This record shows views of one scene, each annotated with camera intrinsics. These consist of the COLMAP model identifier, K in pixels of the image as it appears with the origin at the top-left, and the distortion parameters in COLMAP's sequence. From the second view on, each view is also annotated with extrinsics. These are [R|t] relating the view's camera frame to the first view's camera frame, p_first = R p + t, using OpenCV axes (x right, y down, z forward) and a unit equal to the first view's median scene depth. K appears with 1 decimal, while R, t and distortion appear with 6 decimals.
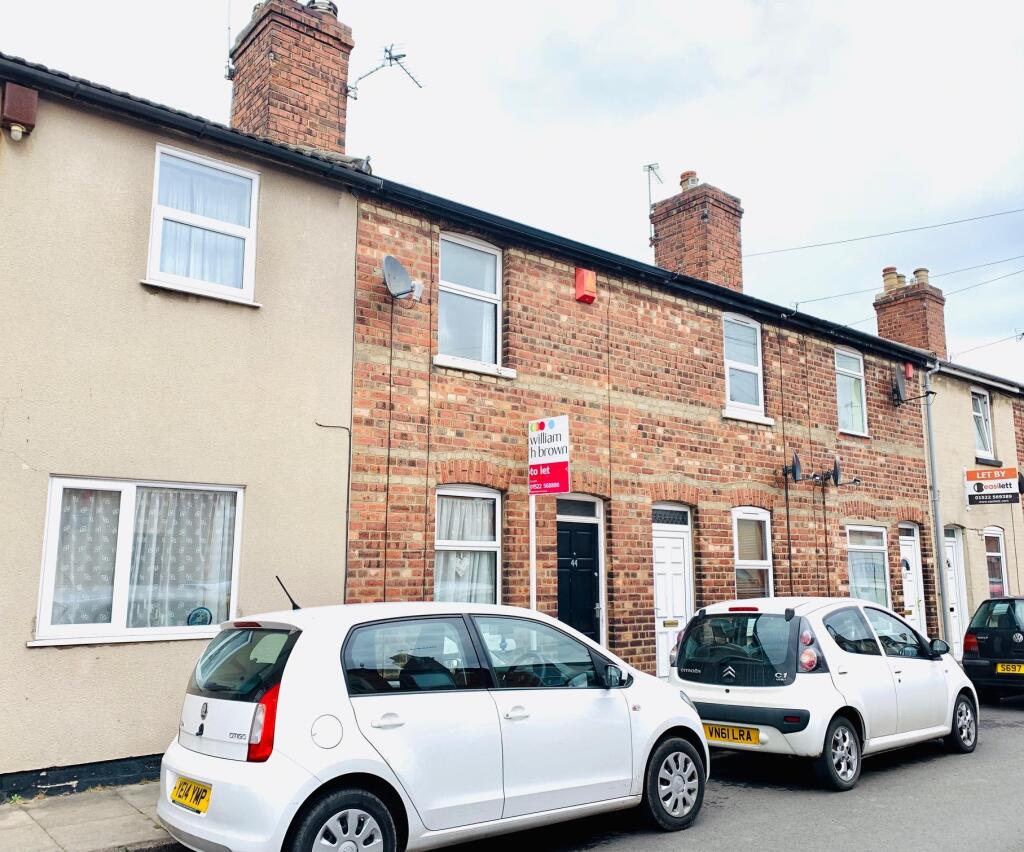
lens RADIAL K [[865.3, 0, 512.8], [0, 865.3, 421.6], [0, 0, 1]] dist [0.016723, -0.017301]
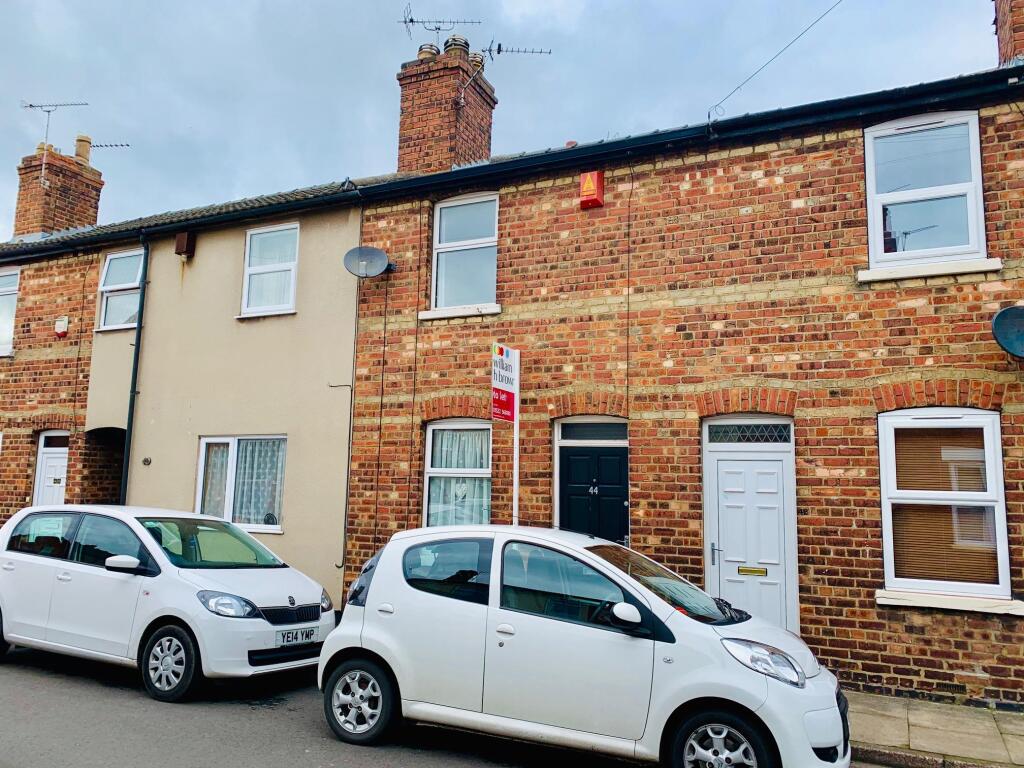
lens RADIAL K [[785.3, 0, 510.1], [0, 785.3, 389.0], [0, 0, 1]] dist [0.007844, -0.016943]
pose [[0.419693, -0.114488, -0.900417, 0.800986], [0.127238, 0.989639, -0.066526, 0.100085], [0.898704, -0.086647, 0.429911, 0.564941]]
